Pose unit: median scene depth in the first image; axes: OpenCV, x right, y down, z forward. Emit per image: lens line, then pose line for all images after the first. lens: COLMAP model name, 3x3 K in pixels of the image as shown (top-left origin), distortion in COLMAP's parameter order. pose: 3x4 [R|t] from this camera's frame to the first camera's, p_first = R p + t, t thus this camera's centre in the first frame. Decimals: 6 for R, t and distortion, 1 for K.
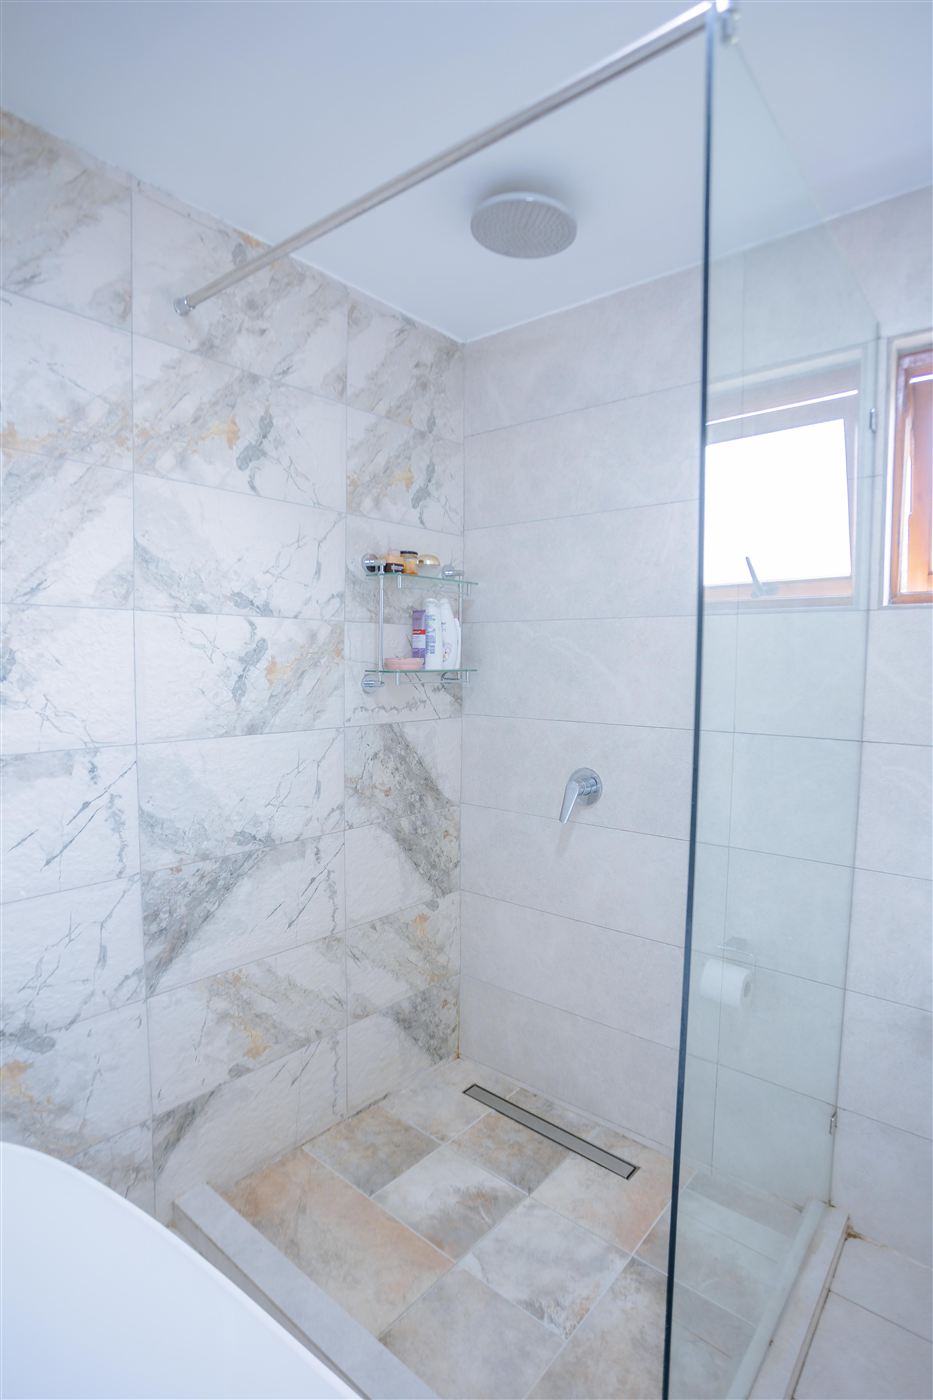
lens RADIAL K [[707.9, 0, 452.0], [0, 707.9, 720.6], [0, 0, 1]] dist [-0.077508, 0.037386]
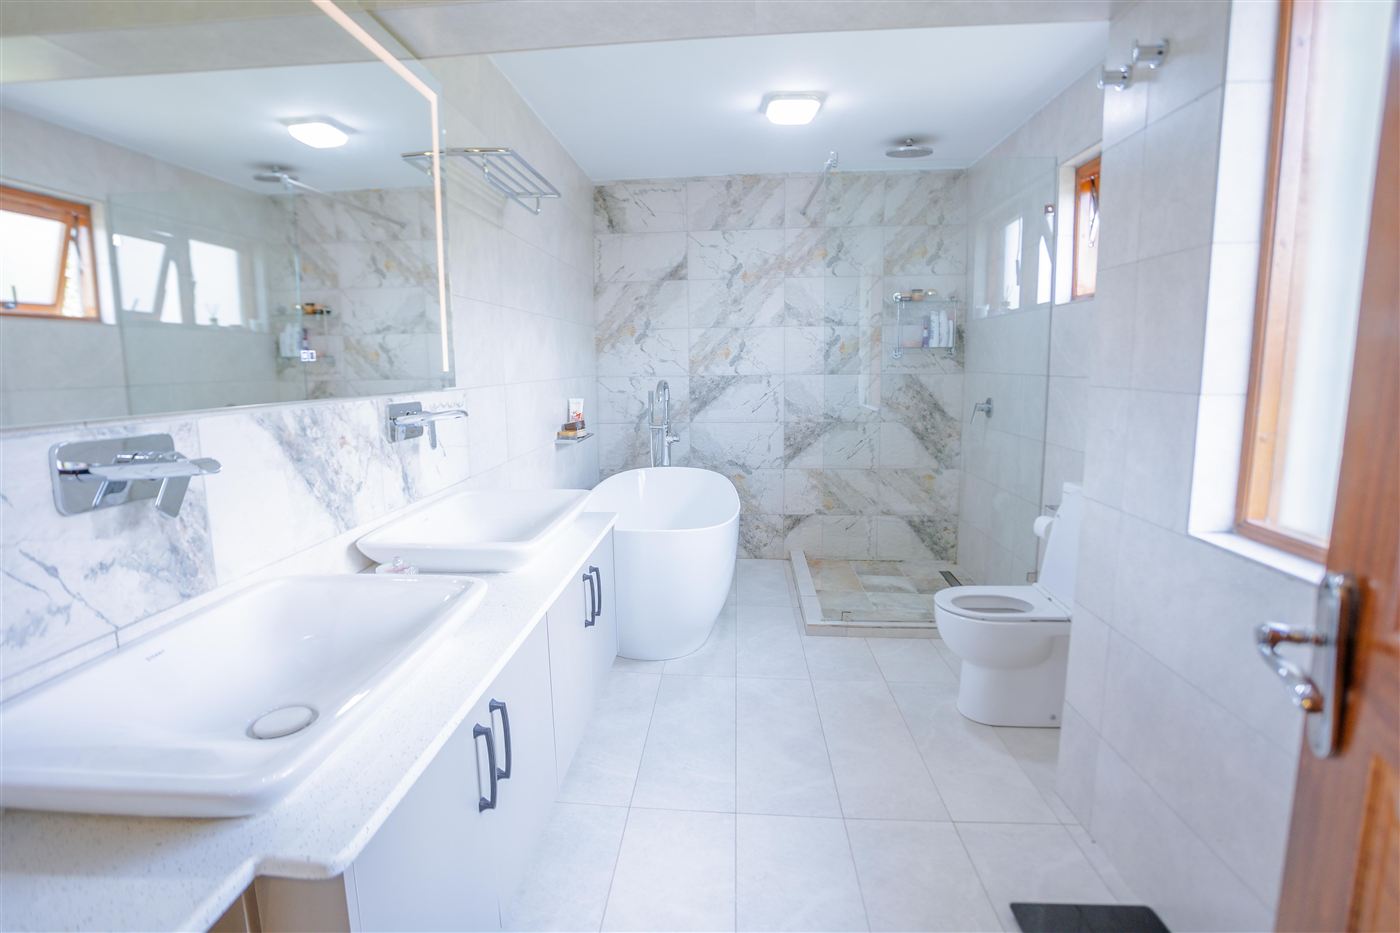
lens RADIAL K [[707.9, 0, 700.0], [0, 707.9, 466.5], [0, 0, 1]] dist [-0.077508, 0.037386]
pose [[0.601514, 0.103013, -0.792193, 1.329521], [-0.049389, 0.994550, 0.091826, 0.127654], [0.797334, -0.016109, 0.603323, -0.806777]]
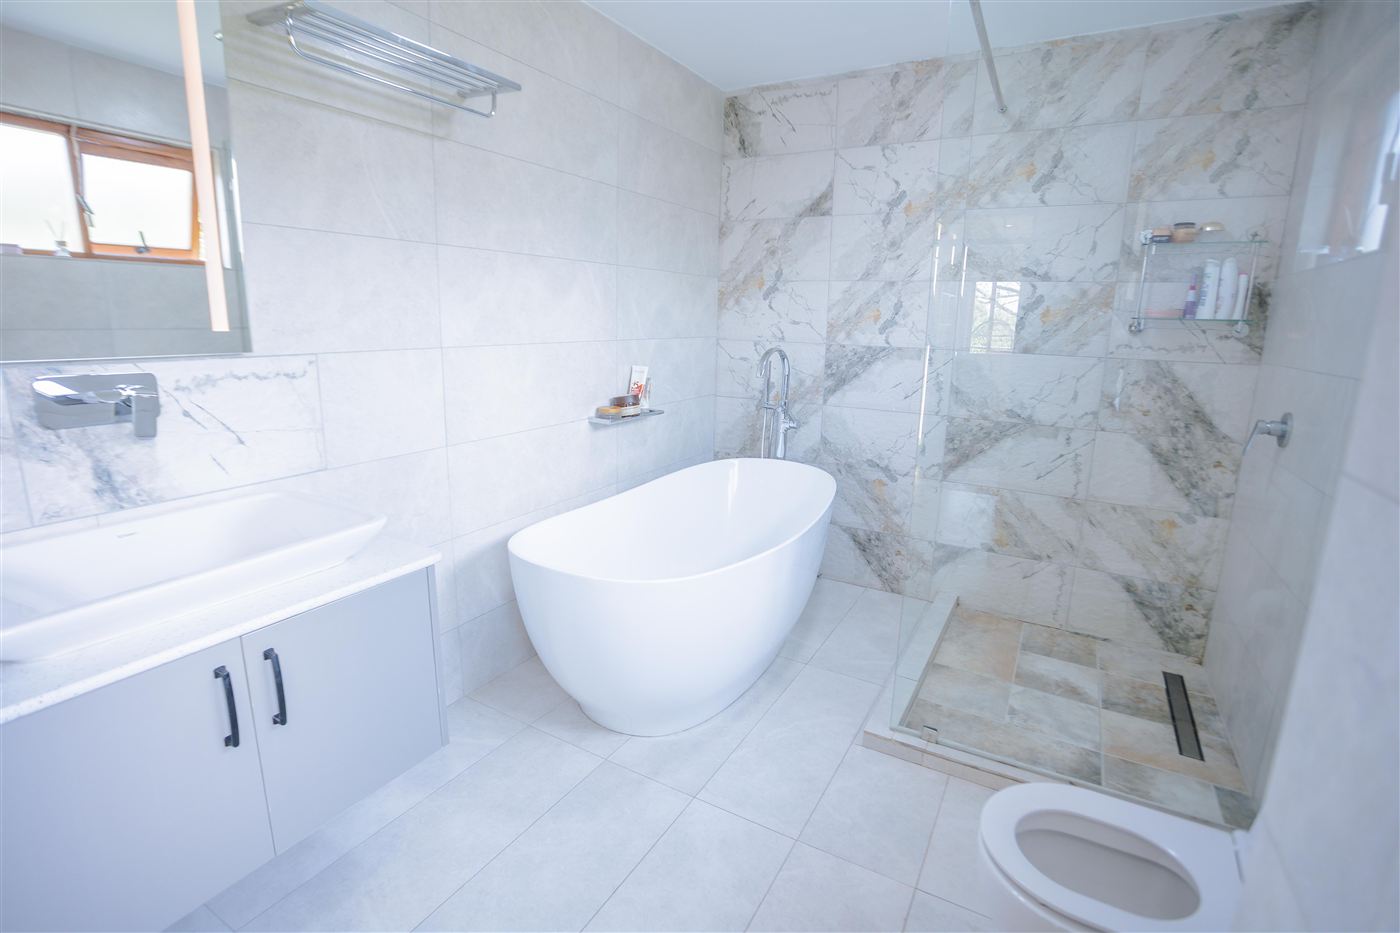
lens RADIAL K [[684.0, 0, 700.8], [0, 684.0, 464.4], [0, 0, 1]] dist [-0.070203, 0.031929]
pose [[0.197220, 0.206335, -0.958400, 1.074004], [-0.101606, 0.976638, 0.189353, 0.049554], [0.975080, 0.060035, 0.213578, -0.076630]]
